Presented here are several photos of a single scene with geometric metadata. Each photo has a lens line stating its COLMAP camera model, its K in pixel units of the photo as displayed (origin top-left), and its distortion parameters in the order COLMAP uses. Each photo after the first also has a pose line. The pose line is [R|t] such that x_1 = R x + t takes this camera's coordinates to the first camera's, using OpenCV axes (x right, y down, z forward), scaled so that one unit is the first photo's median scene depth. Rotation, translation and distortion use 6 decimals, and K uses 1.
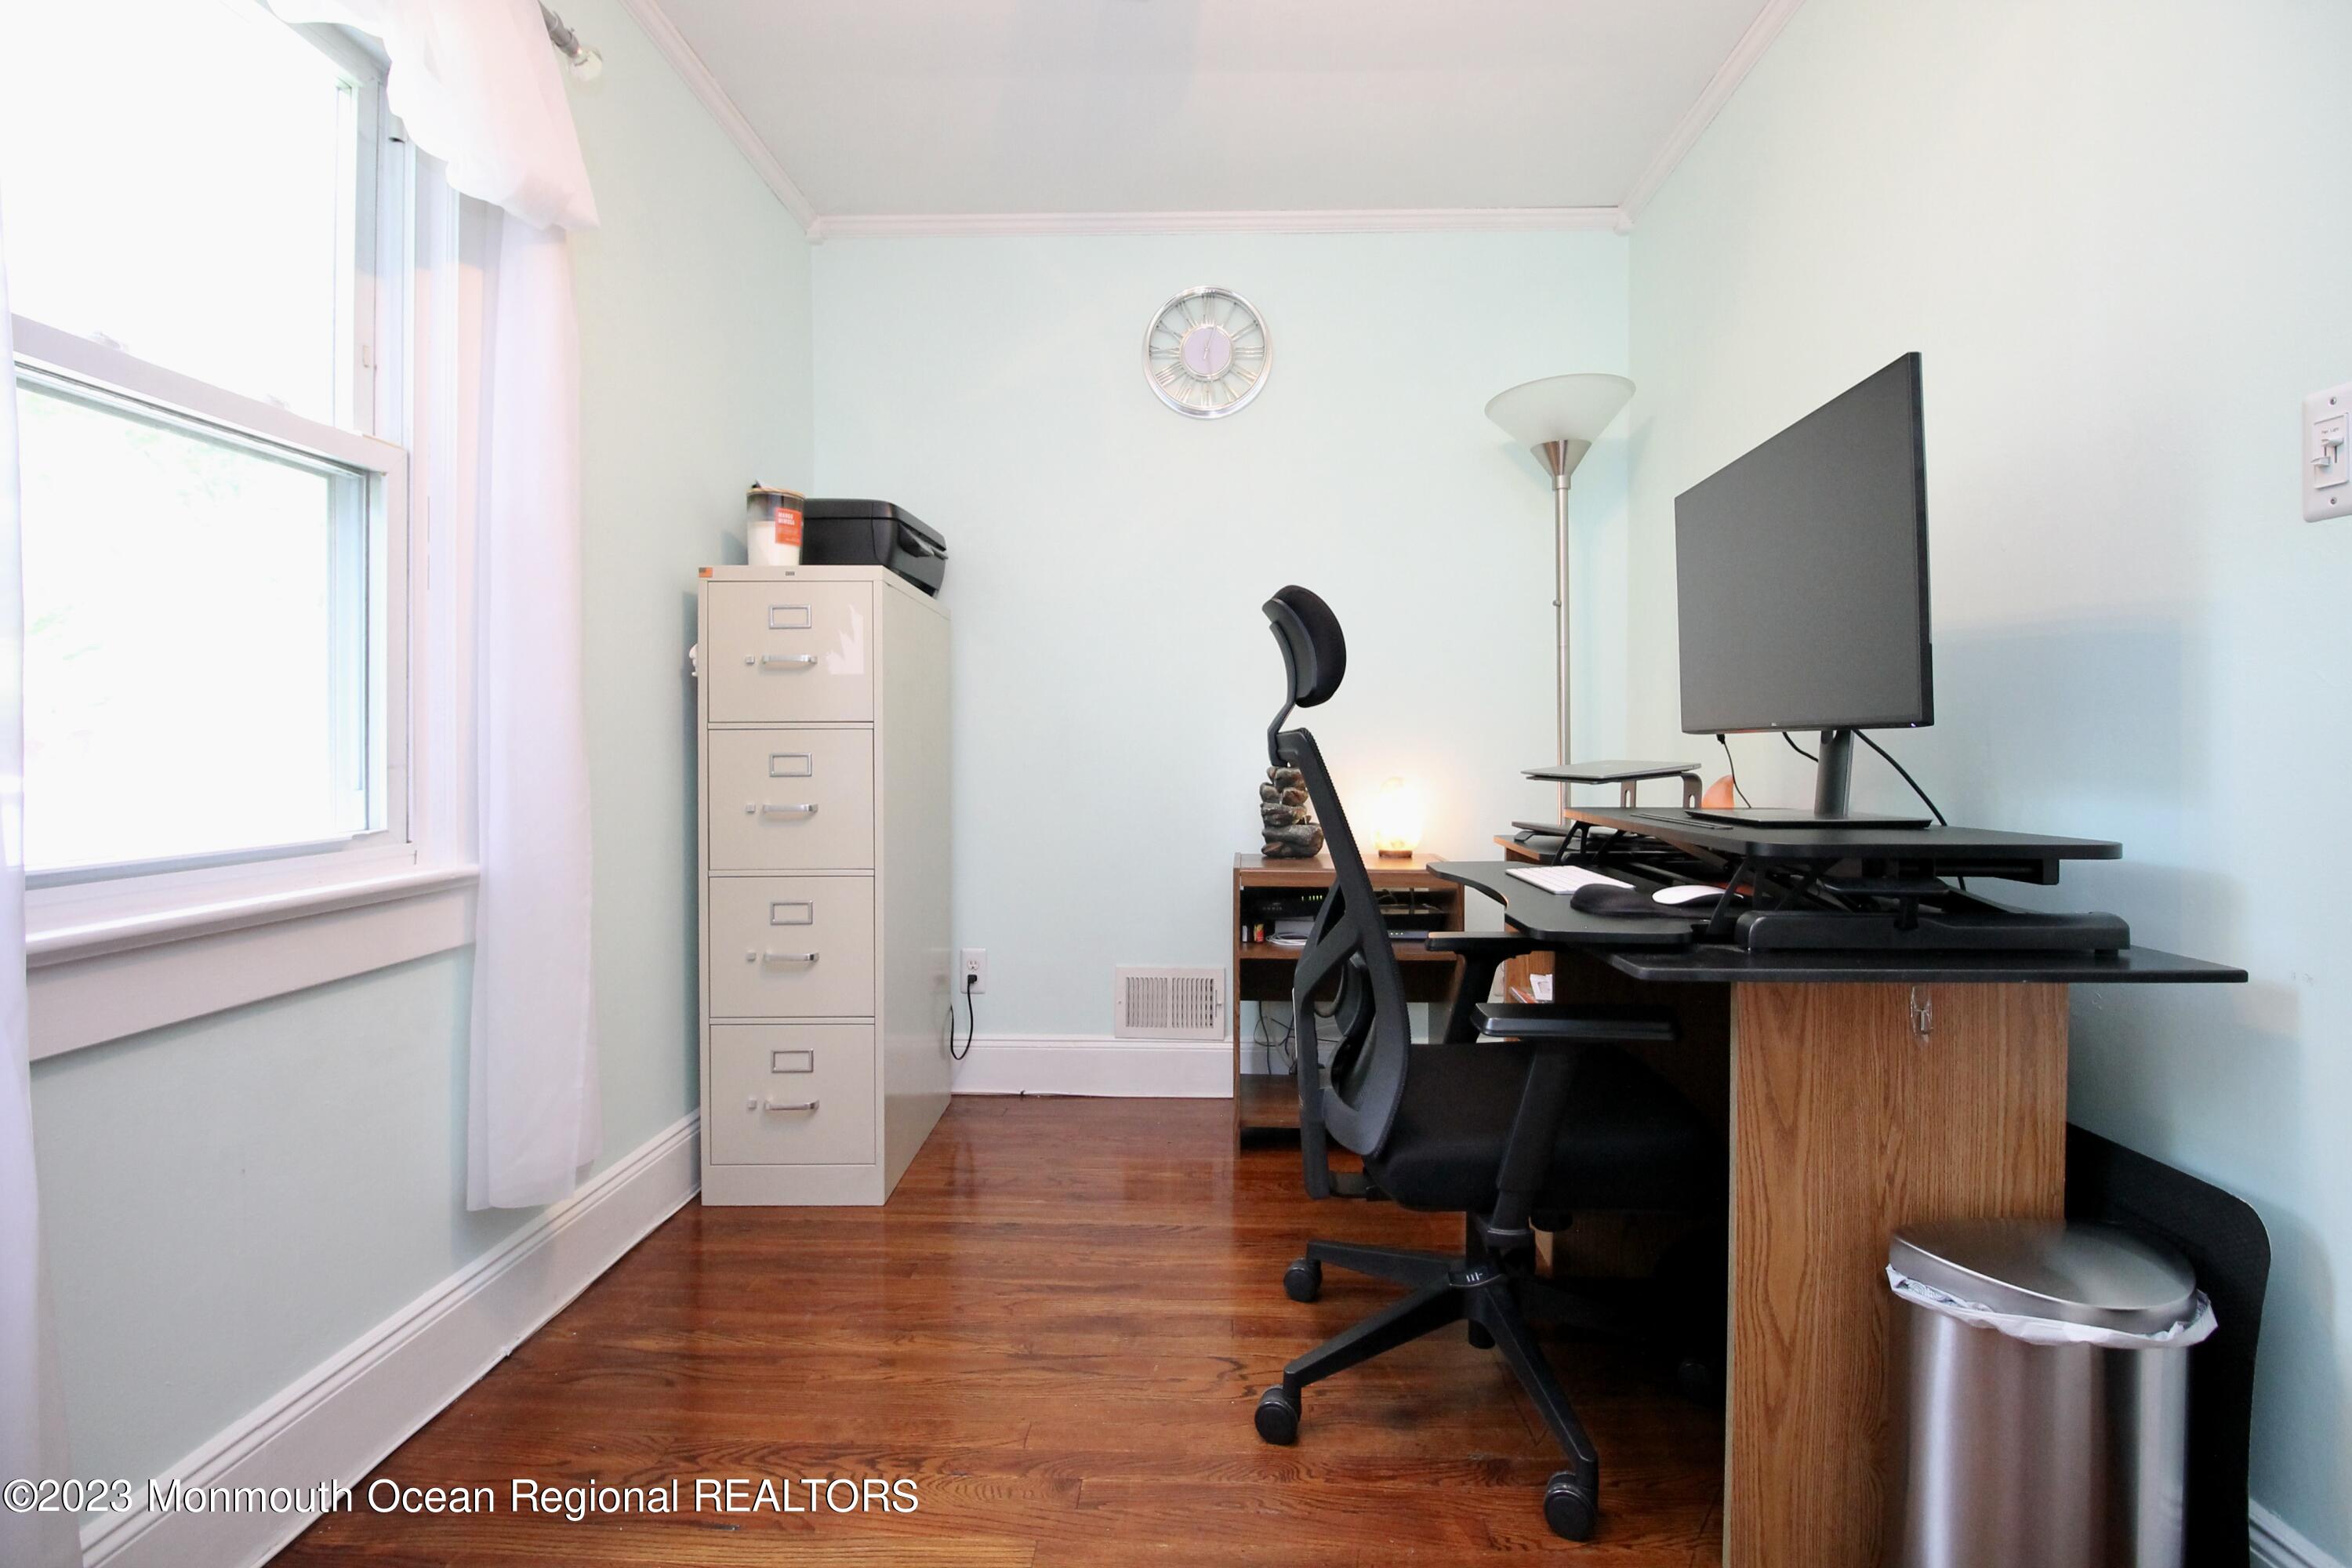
lens RADIAL K [[1101.8, 0, 1204.1], [0, 1101.8, 746.1], [0, 0, 1]] dist [-0.015035, -0.000251]
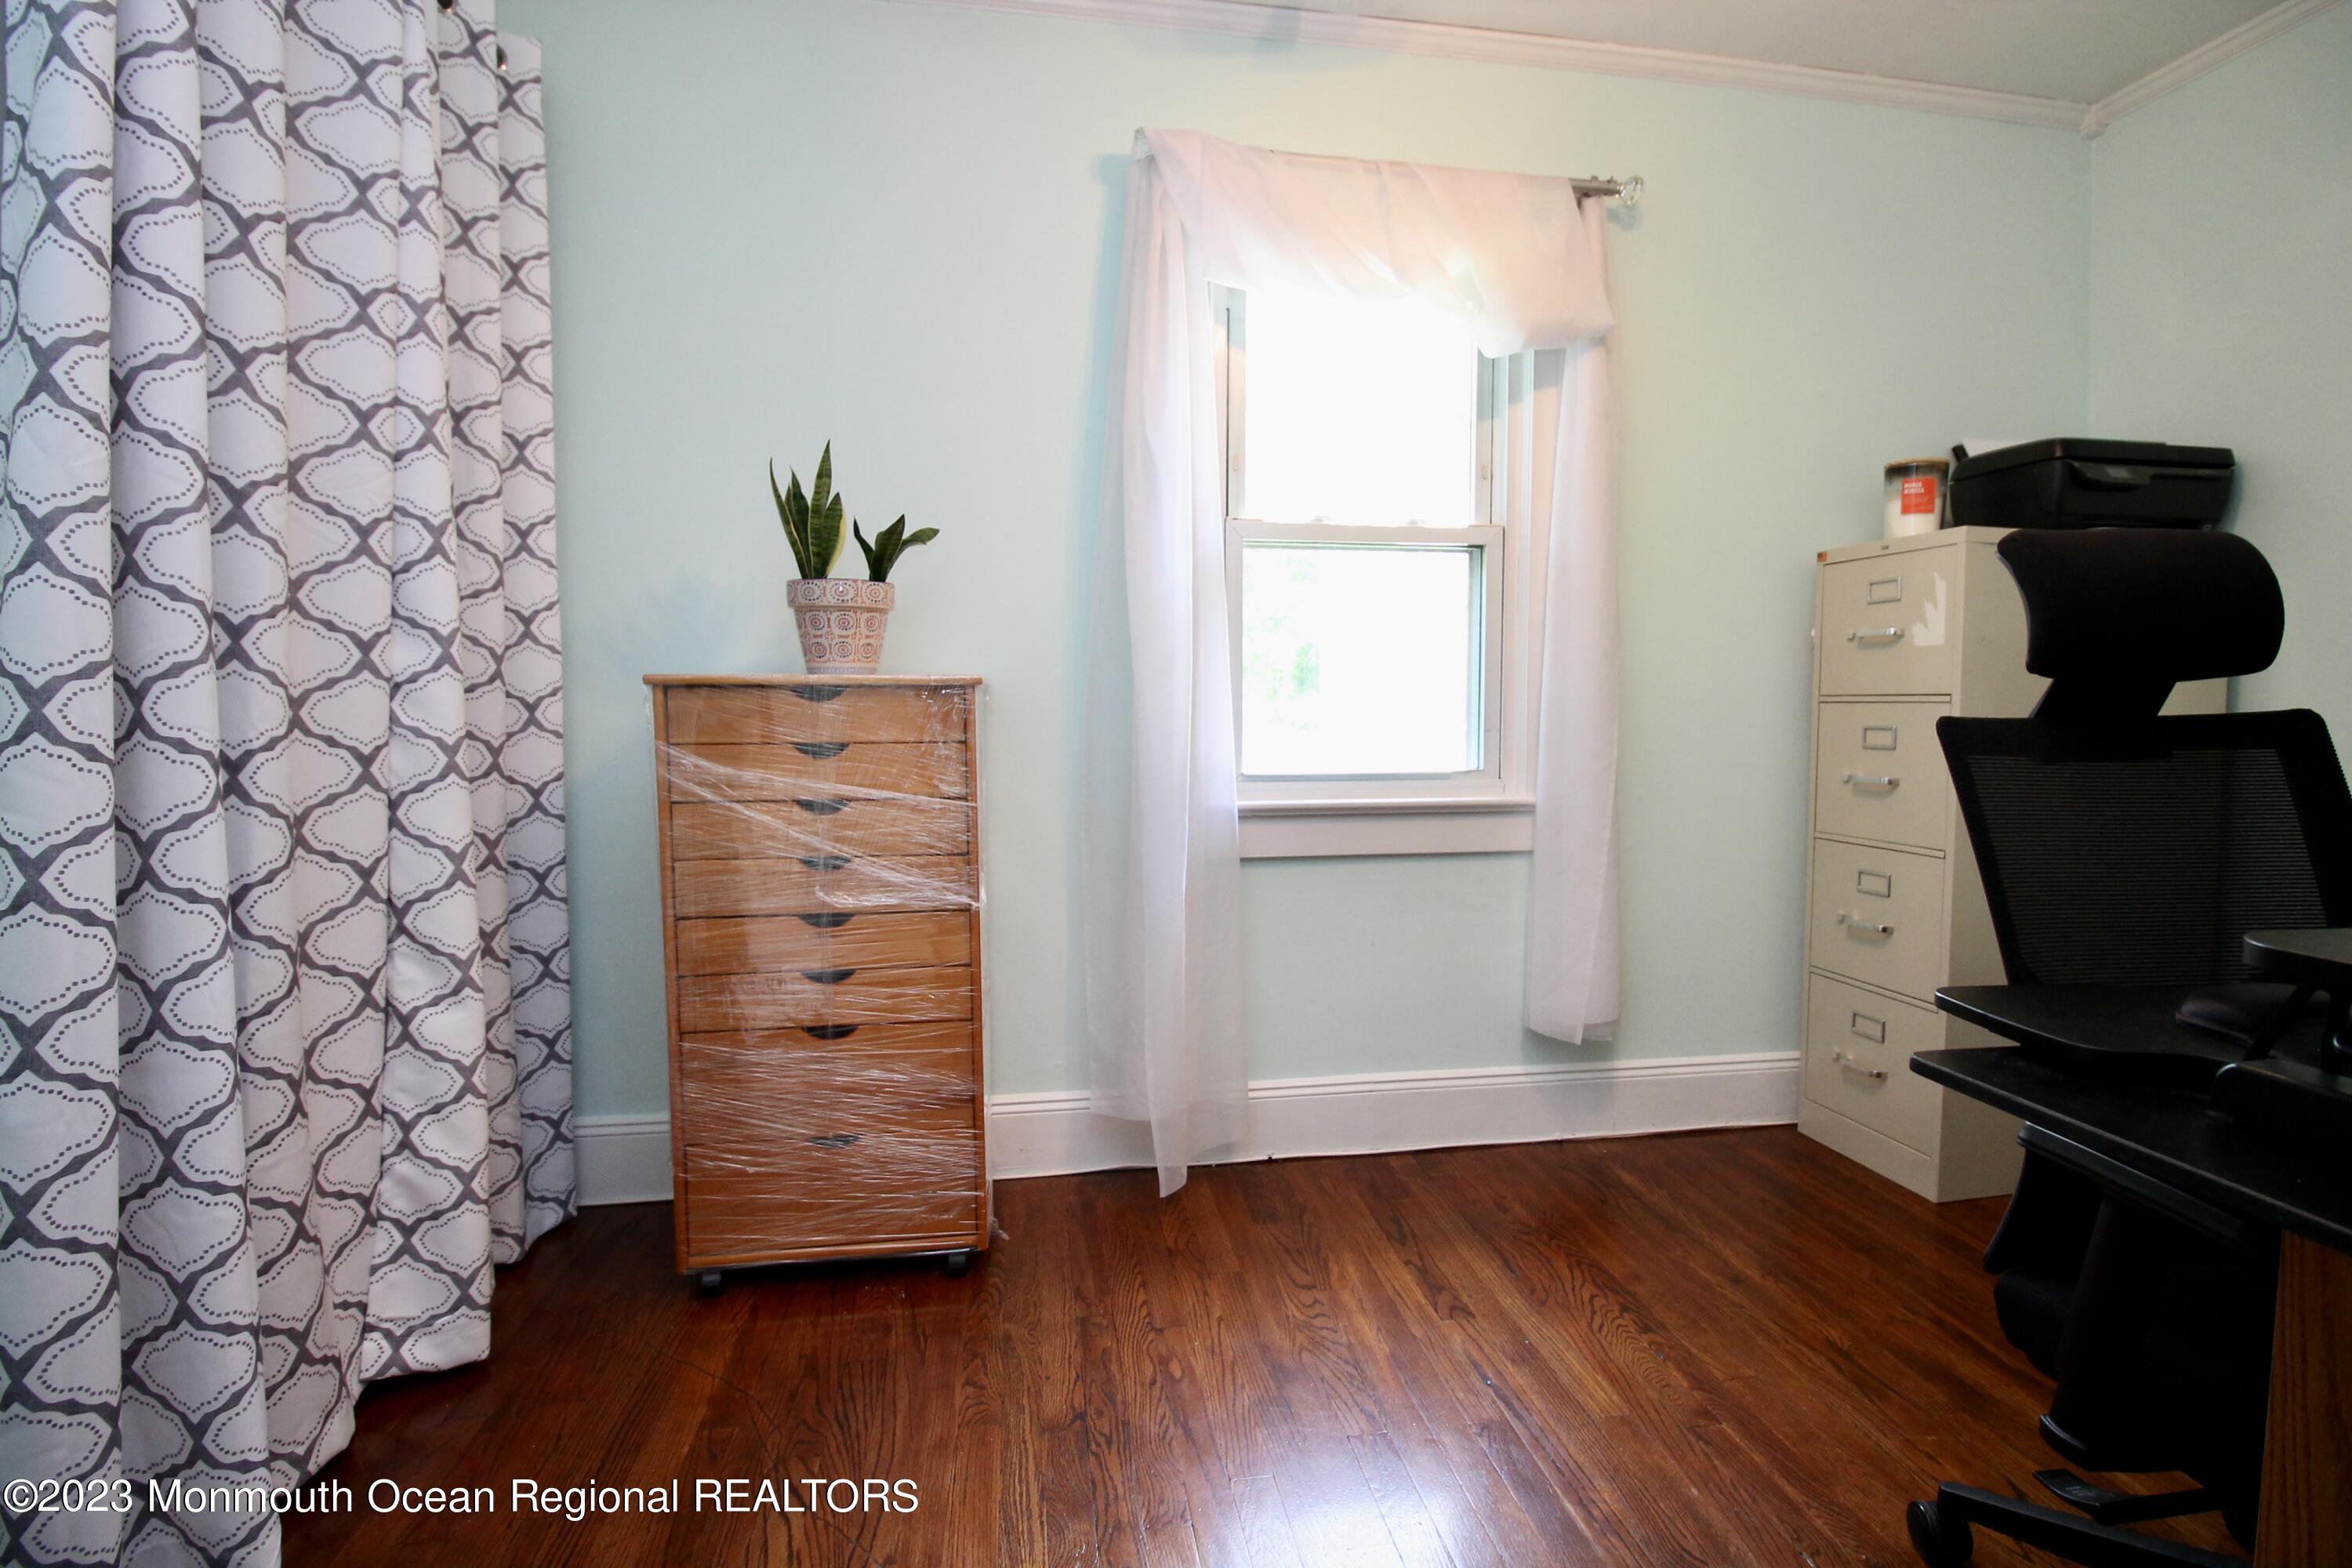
lens RADIAL K [[1101.8, 0, 1204.1], [0, 1101.8, 746.1], [0, 0, 1]] dist [-0.015035, -0.000251]
pose [[0.177287, 0.034518, -0.983554, 0.644182], [-0.003764, 0.999401, 0.034396, -0.009460], [0.984152, -0.002396, 0.177310, 0.264290]]
